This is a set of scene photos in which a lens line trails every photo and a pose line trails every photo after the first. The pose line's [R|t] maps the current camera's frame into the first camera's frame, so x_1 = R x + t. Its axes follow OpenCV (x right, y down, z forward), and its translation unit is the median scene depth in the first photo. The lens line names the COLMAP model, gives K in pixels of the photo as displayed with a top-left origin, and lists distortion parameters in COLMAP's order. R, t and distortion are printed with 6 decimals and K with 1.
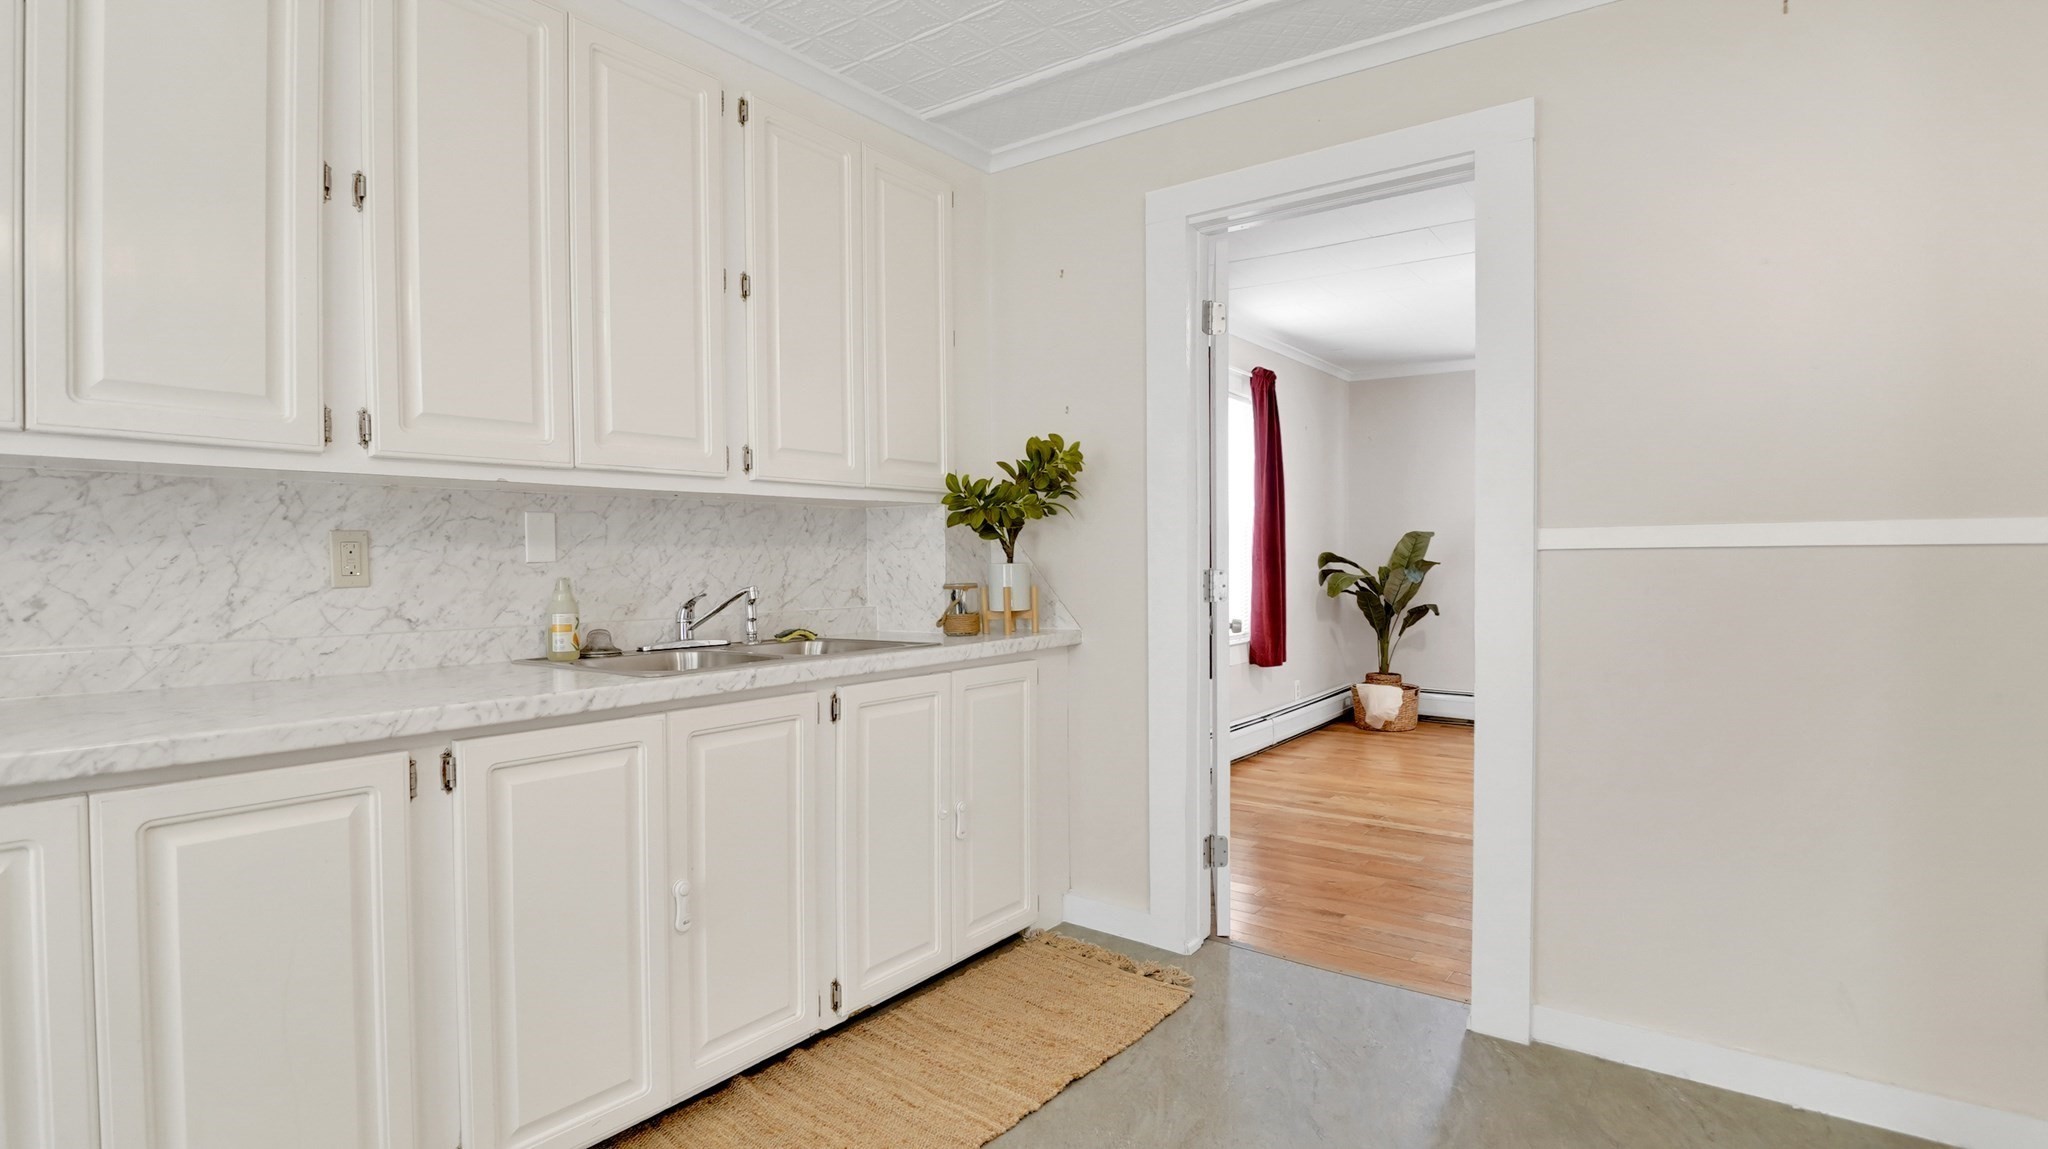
lens RADIAL K [[996.3, 0, 1014.0], [0, 996.3, 579.7], [0, 0, 1]] dist [-0.016683, -0.006045]
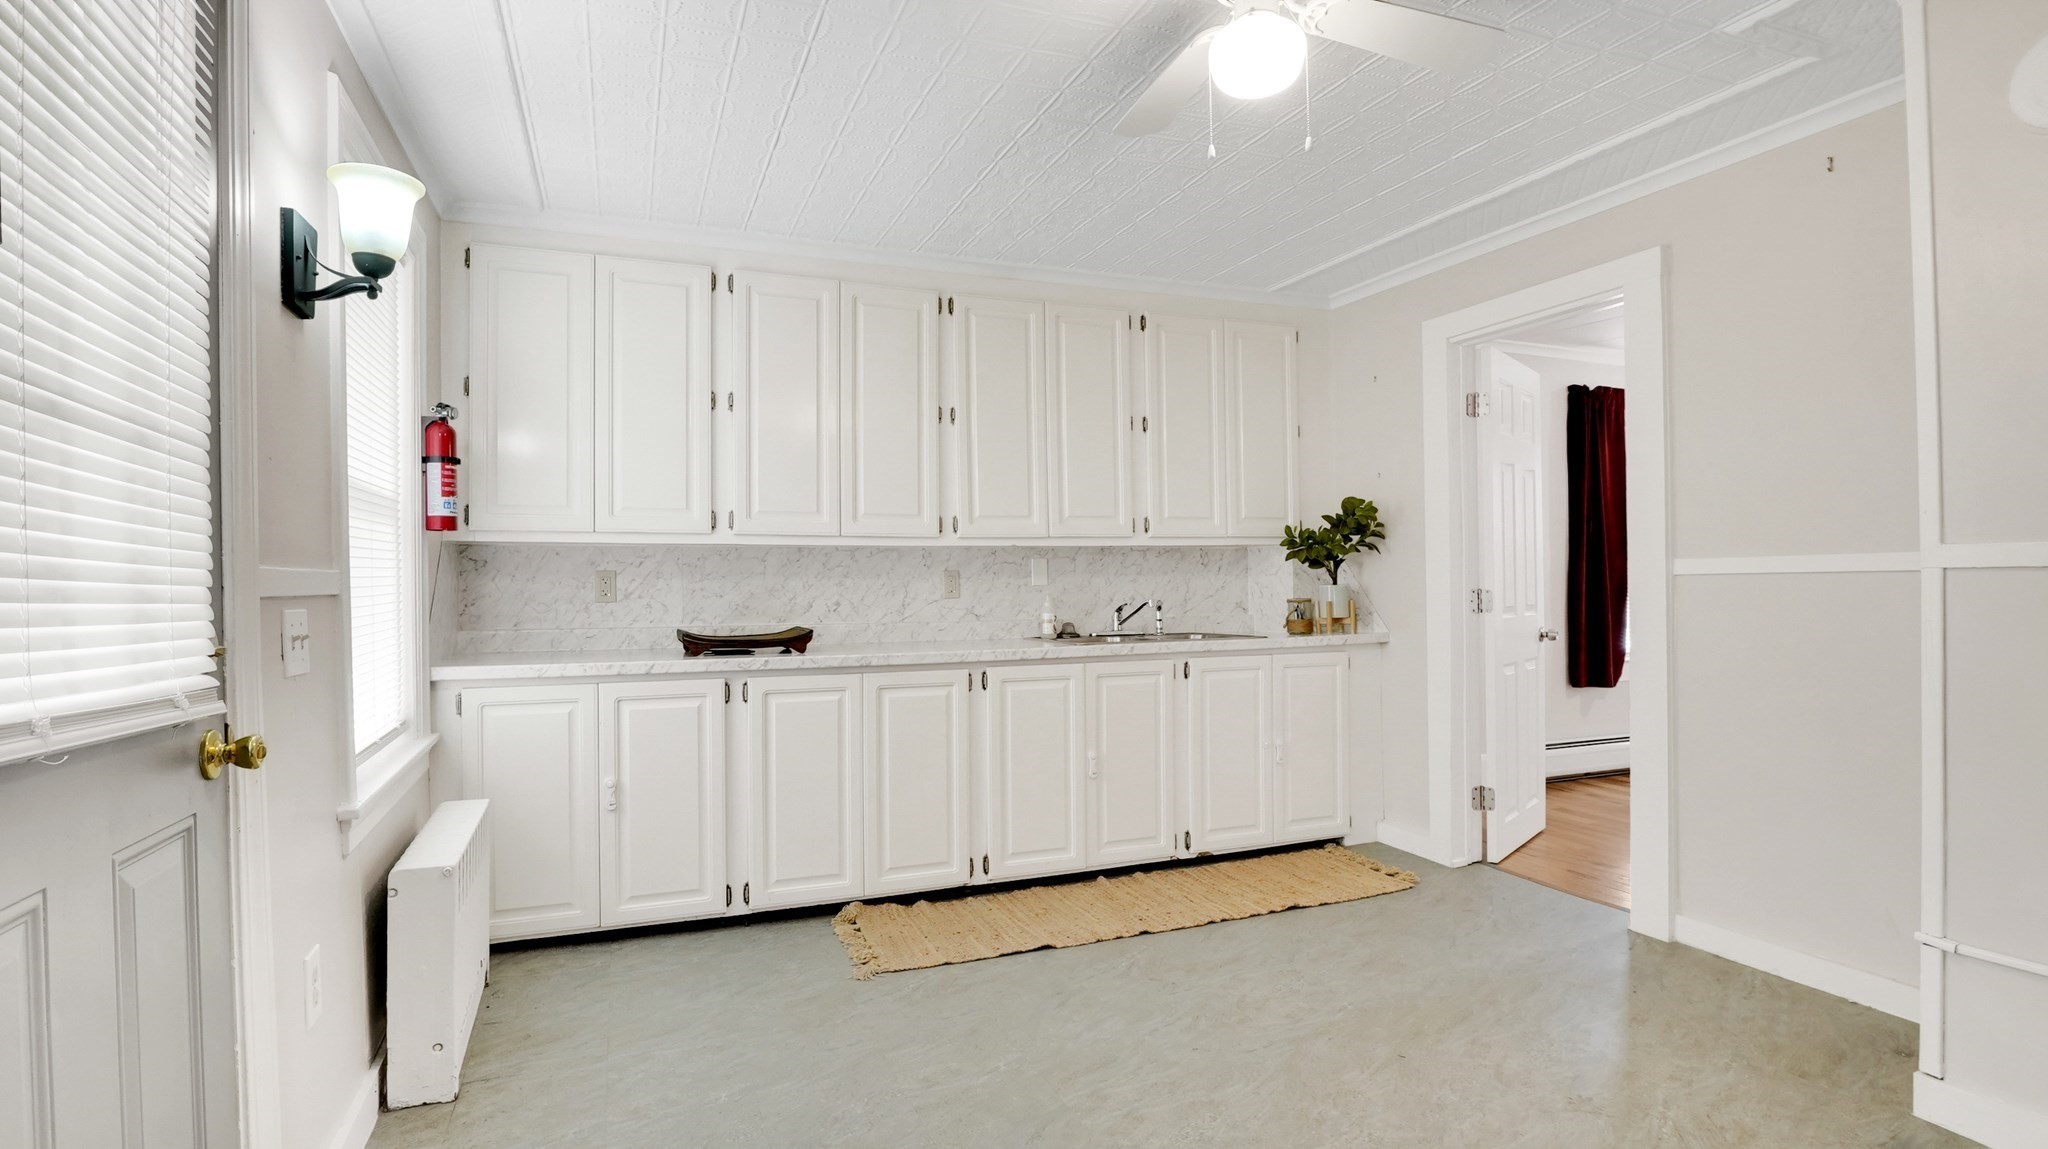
lens RADIAL K [[996.3, 0, 1014.0], [0, 996.3, 579.7], [0, 0, 1]] dist [-0.016683, -0.006045]
pose [[0.852624, -0.005114, -0.522501, 0.388315], [-0.004147, 0.999854, -0.016555, 0.002095], [0.522509, 0.016282, 0.852478, -0.519529]]
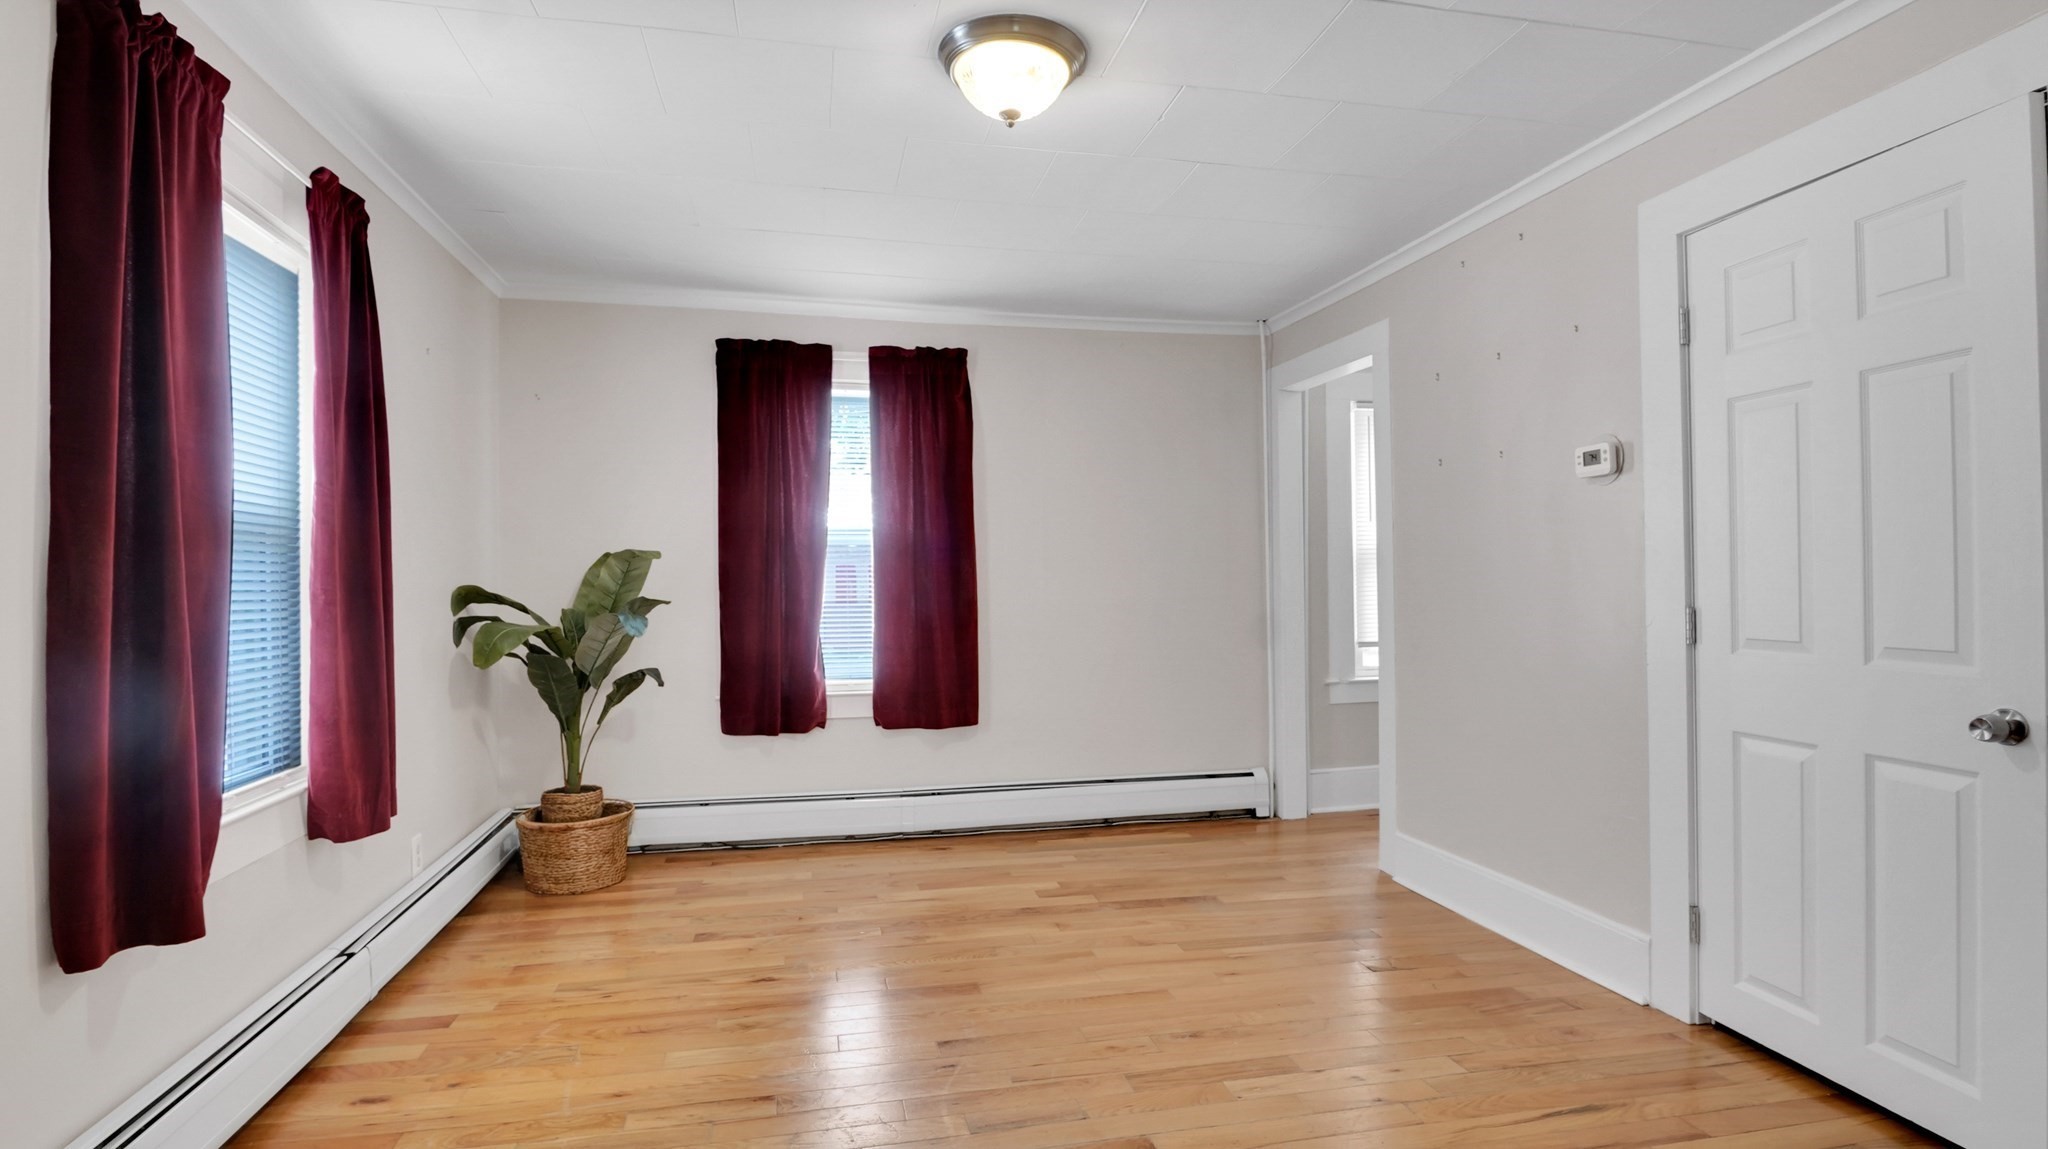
lens RADIAL K [[996.3, 0, 1014.0], [0, 996.3, 579.7], [0, 0, 1]] dist [-0.016683, -0.006045]
pose [[0.655472, -0.000535, 0.755219, 0.231102], [0.024976, 0.999468, -0.020969, -0.028049], [-0.754806, 0.032607, 0.655137, 0.974302]]
